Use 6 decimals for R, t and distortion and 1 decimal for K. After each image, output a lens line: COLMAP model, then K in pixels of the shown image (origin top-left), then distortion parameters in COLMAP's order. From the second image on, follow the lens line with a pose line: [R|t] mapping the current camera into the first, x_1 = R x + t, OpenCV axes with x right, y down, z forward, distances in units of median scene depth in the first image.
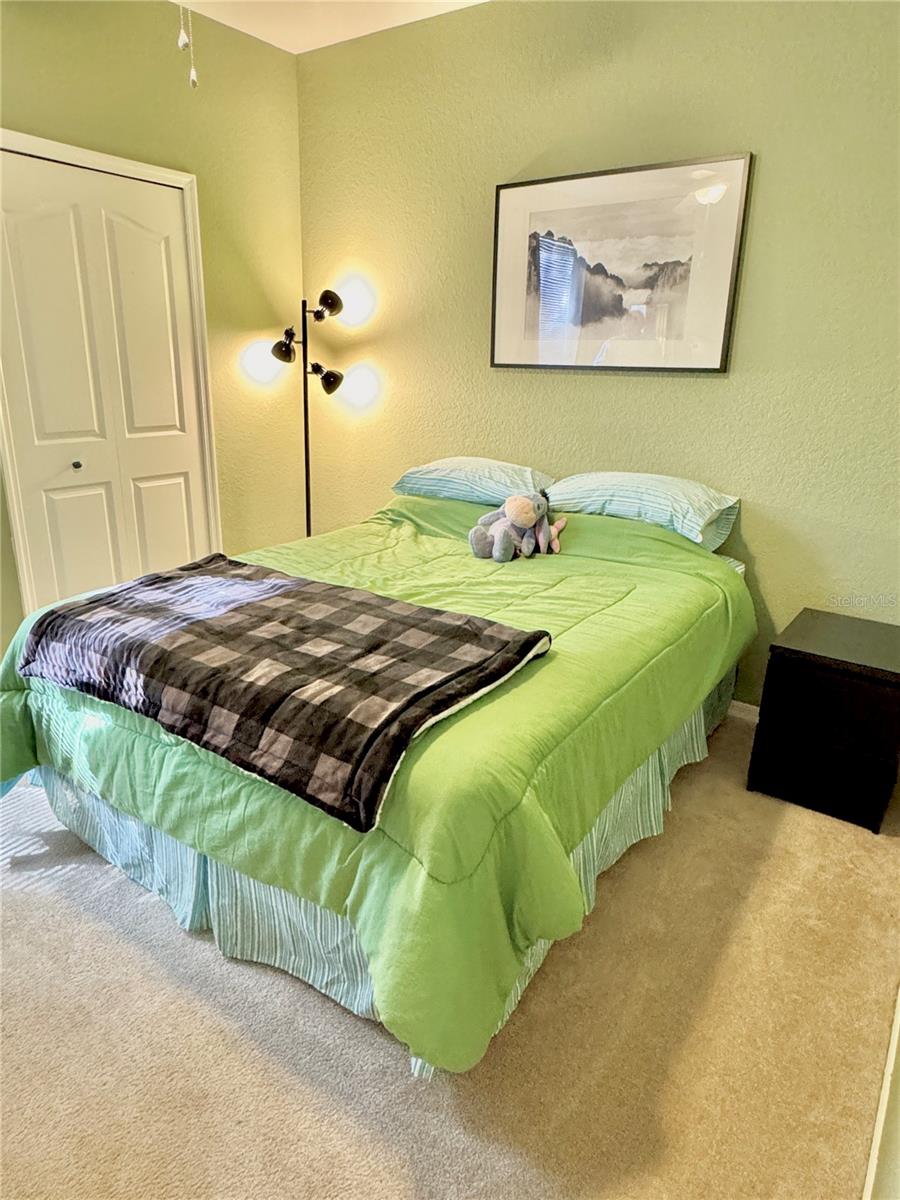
lens RADIAL K [[738.4, 0, 450.0], [0, 738.4, 600.0], [0, 0, 1]] dist [0.004254, 0.000793]
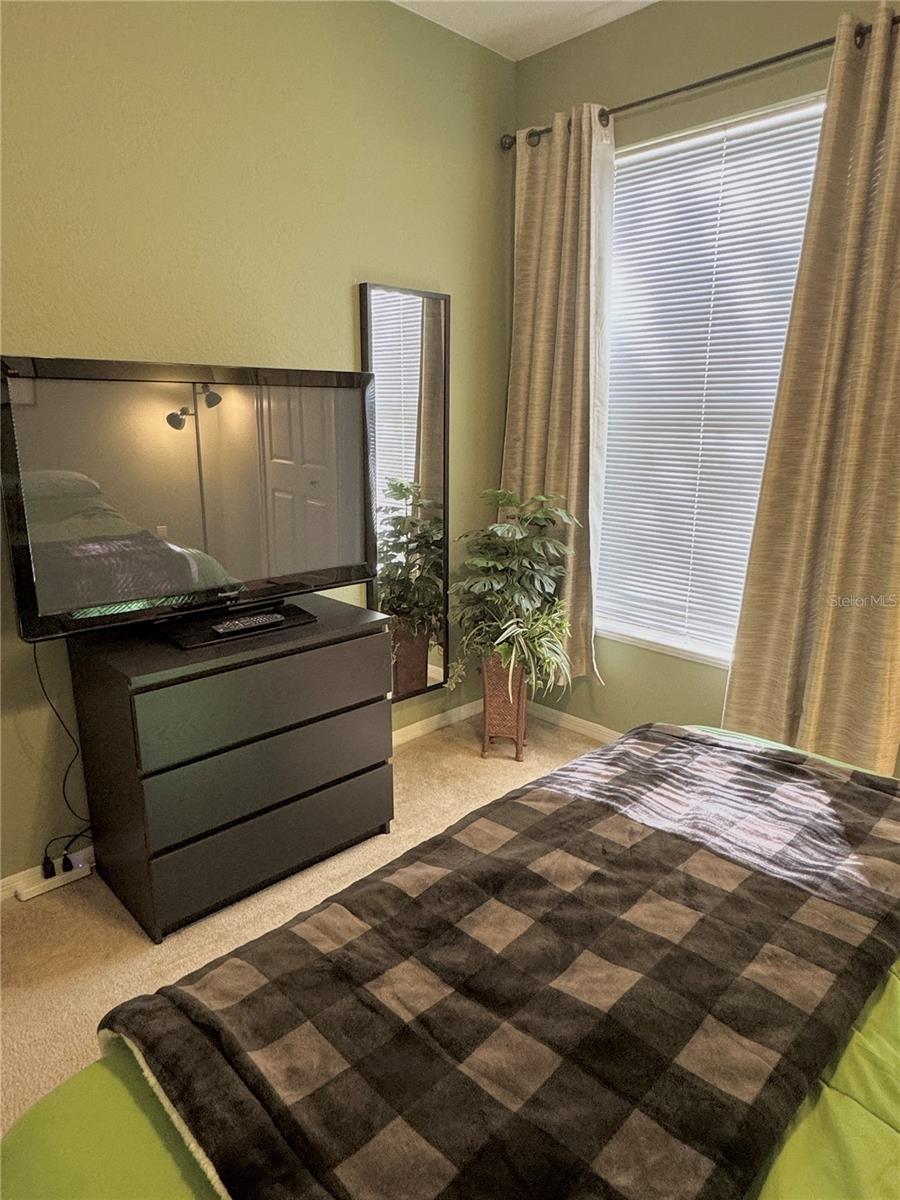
lens RADIAL K [[738.4, 0, 450.0], [0, 738.4, 600.0], [0, 0, 1]] dist [0.004254, 0.000793]
pose [[-0.159267, 0.223518, -0.961600, 0.278143], [-0.318191, 0.910432, 0.264325, -0.262652], [0.934552, 0.348071, -0.073881, 0.792028]]
